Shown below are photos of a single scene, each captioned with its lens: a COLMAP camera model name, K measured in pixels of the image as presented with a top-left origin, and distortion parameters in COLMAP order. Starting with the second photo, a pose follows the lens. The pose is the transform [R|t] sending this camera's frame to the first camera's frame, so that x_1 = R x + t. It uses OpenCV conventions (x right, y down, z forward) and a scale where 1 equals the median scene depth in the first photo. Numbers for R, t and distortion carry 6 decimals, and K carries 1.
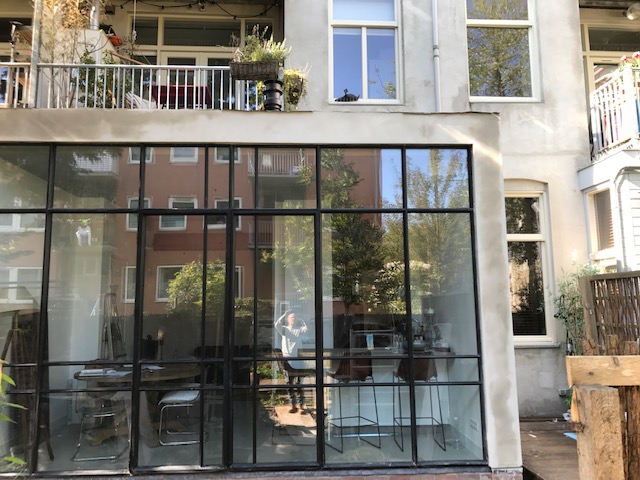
lens RADIAL K [[525.8, 0, 320.0], [0, 525.8, 240.0], [0, 0, 1]] dist [0.011878, -0.004348]
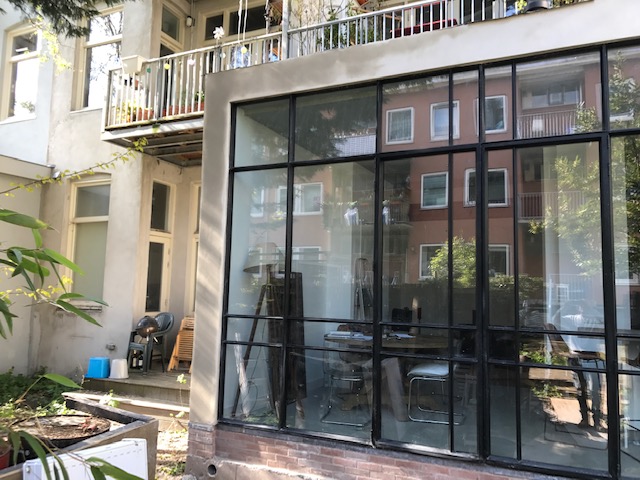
lens RADIAL K [[525.8, 0, 320.0], [0, 525.8, 240.0], [0, 0, 1]] dist [0.011878, -0.004348]
pose [[0.878904, -0.017099, -0.476691, -0.003578], [0.029828, 0.999372, 0.019147, 0.051589], [0.476065, -0.031047, 0.878862, 0.126072]]
